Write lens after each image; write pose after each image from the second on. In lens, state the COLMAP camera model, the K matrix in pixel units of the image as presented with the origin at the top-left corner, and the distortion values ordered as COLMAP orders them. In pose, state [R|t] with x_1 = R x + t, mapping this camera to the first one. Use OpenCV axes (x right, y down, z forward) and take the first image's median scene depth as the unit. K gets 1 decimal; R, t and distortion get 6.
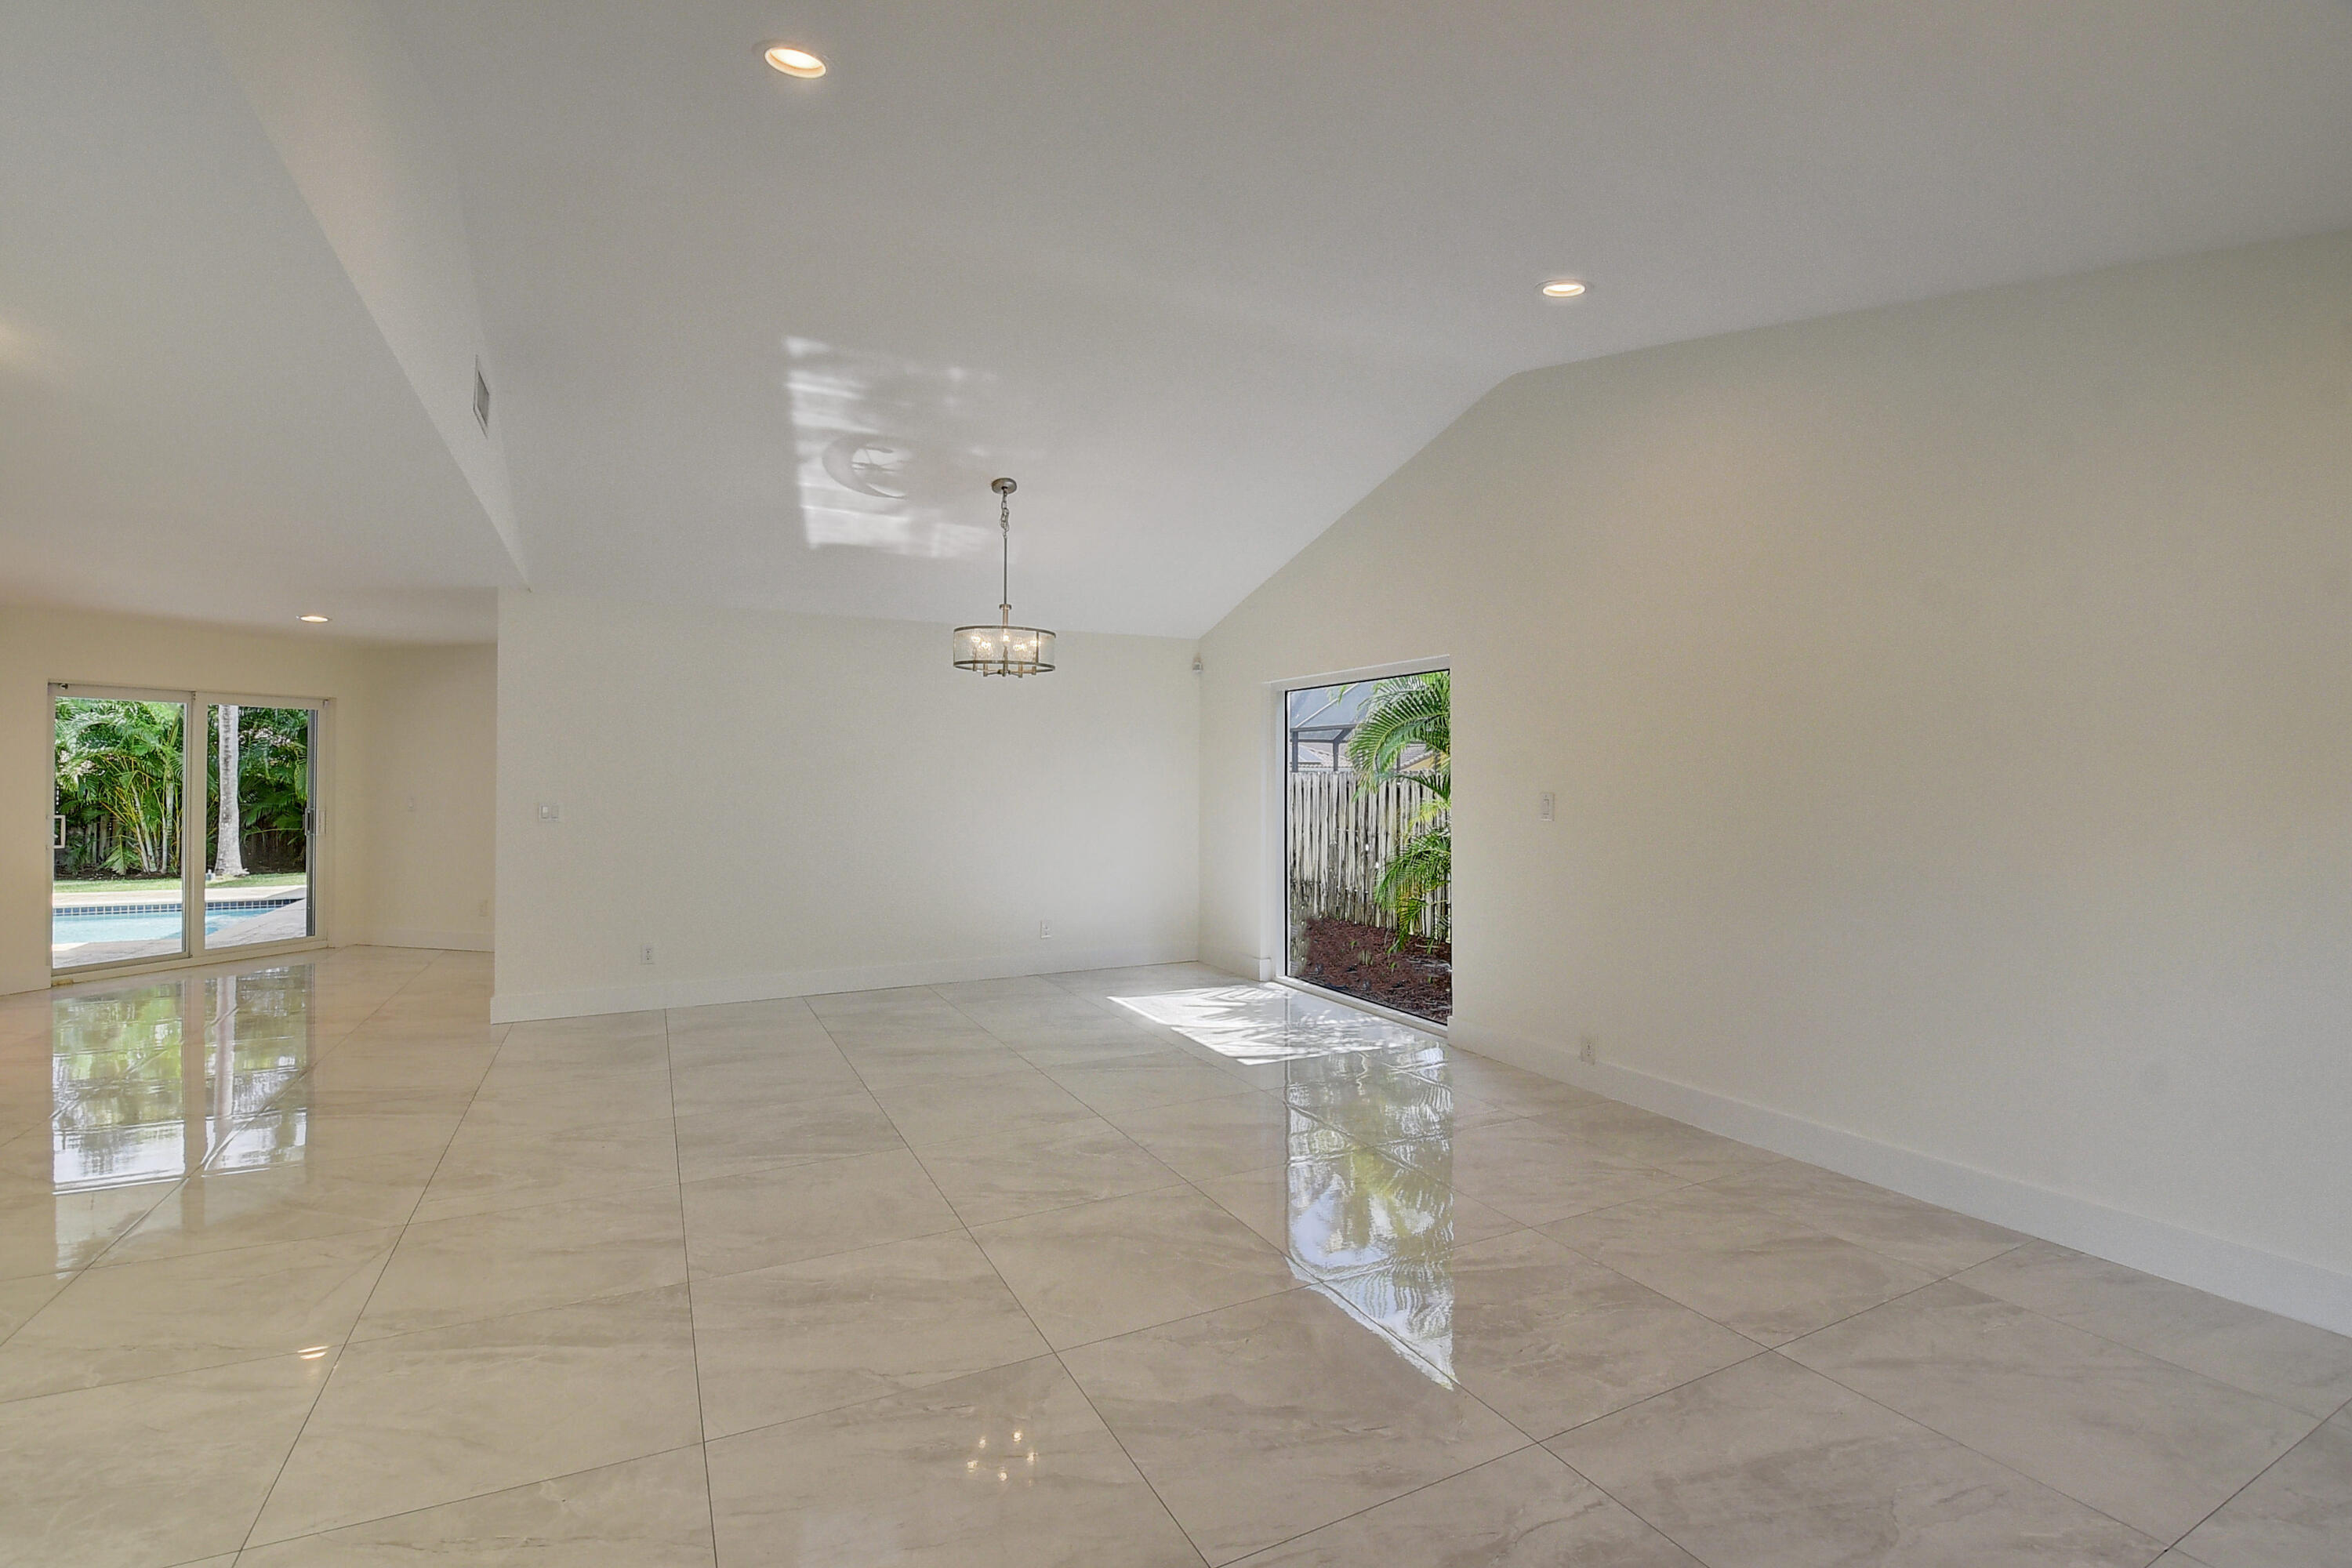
lens RADIAL K [[1035.3, 0, 1169.0], [0, 1035.3, 766.6], [0, 0, 1]] dist [0.026714, -0.030234]
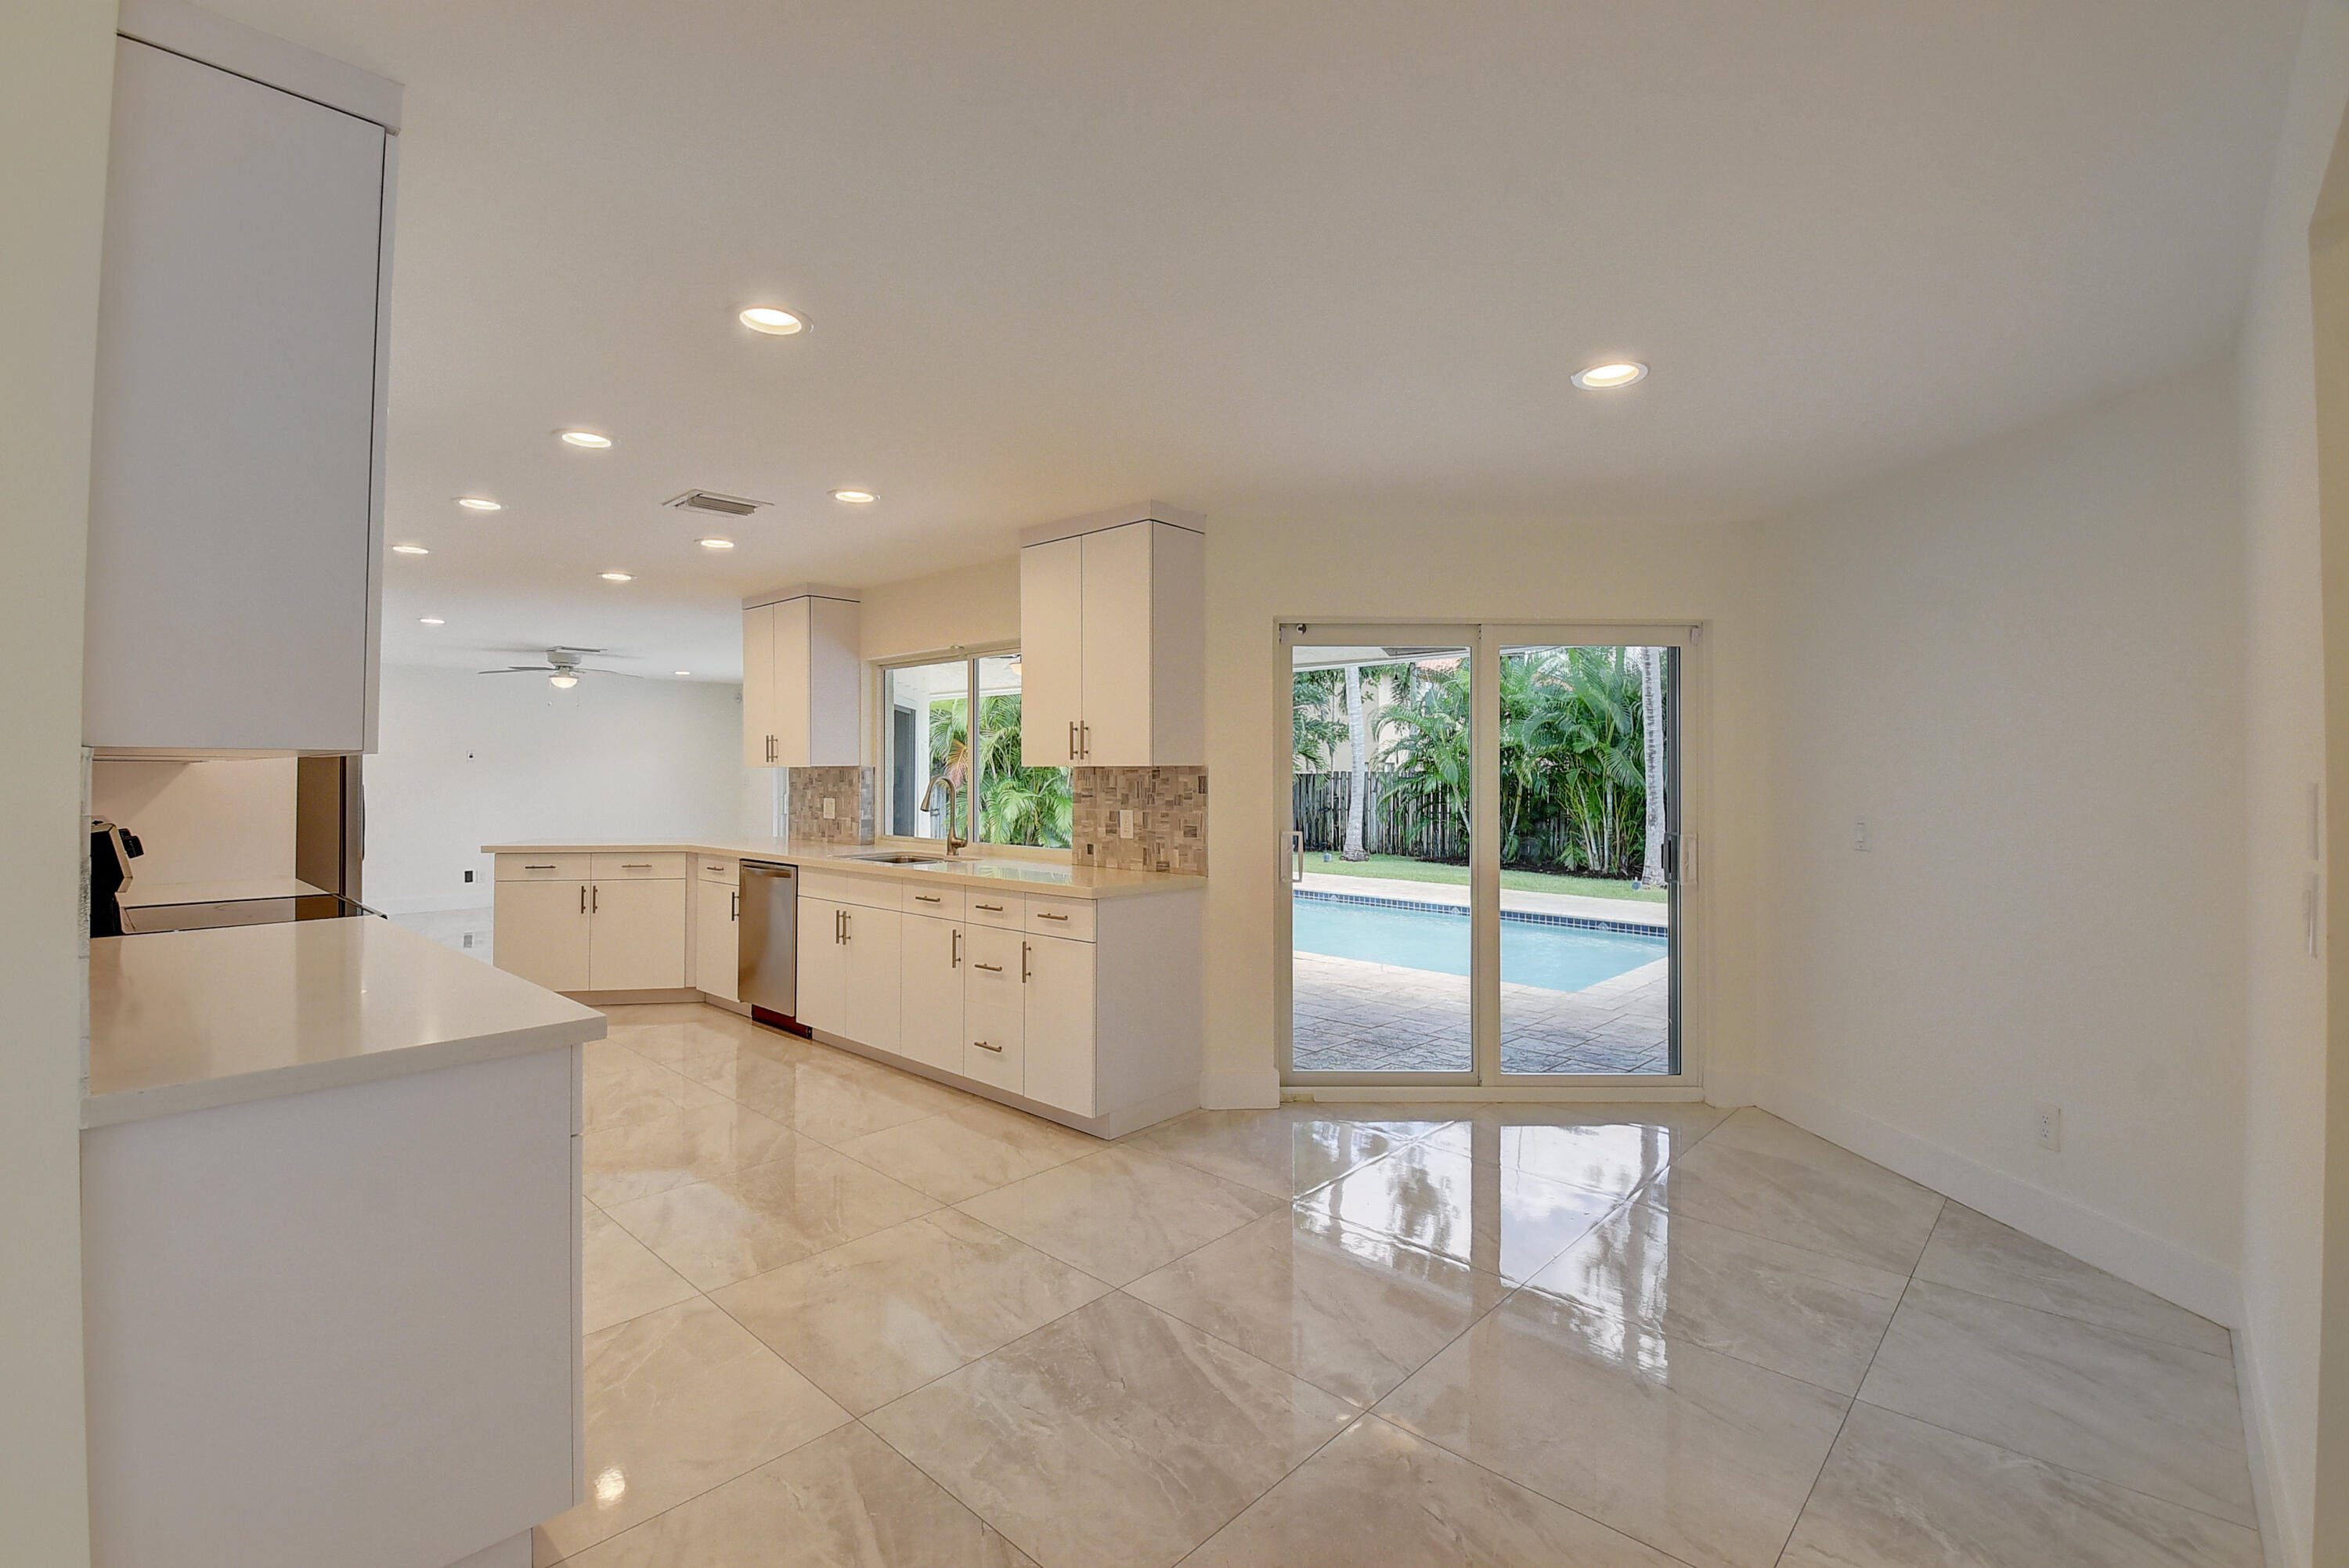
lens RADIAL K [[1033.8, 0, 1167.5], [0, 1033.8, 766.7], [0, 0, 1]] dist [0.026714, -0.030234]
pose [[0.348743, -0.004943, -0.937205, -0.513618], [0.005899, 0.999978, -0.003079, 0.008617], [0.937200, -0.004455, 0.348764, 0.704365]]
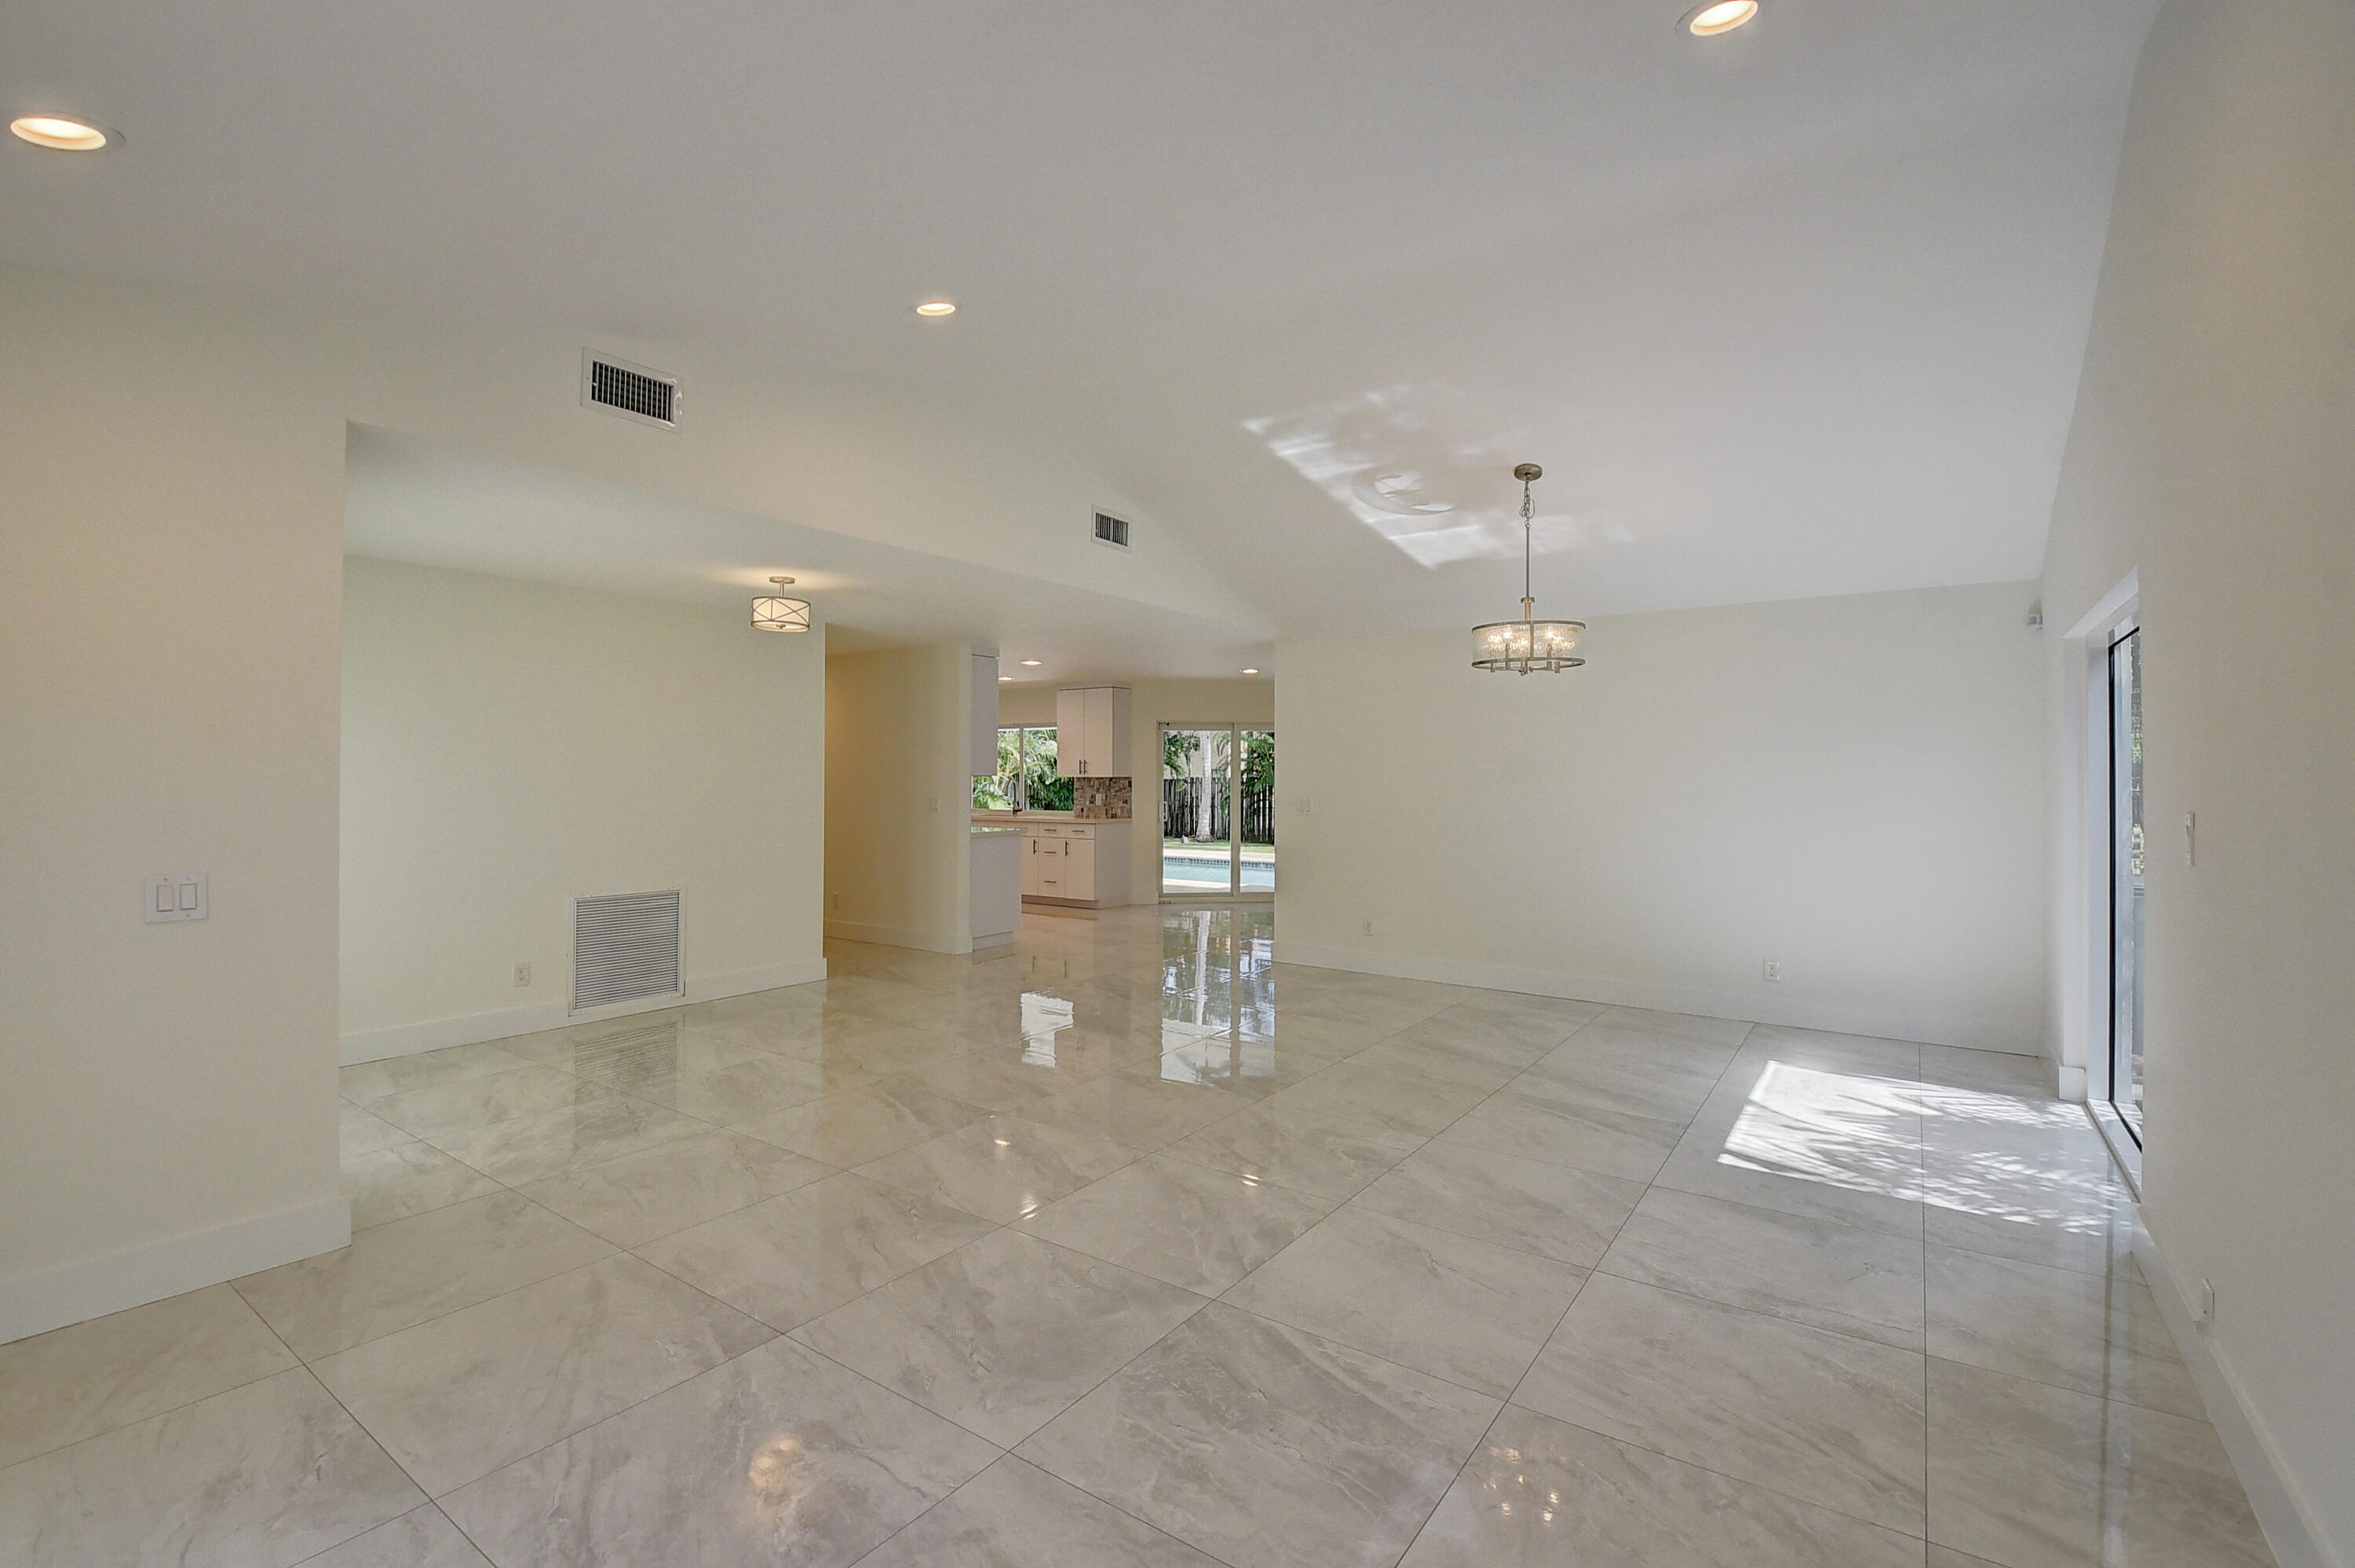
lens RADIAL K [[1036.4, 0, 1170.5], [0, 1036.4, 766.6], [0, 0, 1]] dist [0.026714, -0.030234]
pose [[0.471424, -0.008167, -0.881869, 0.413959], [0.005002, 0.999966, -0.006587, 0.001345], [0.881893, -0.001306, 0.471449, 0.211306]]
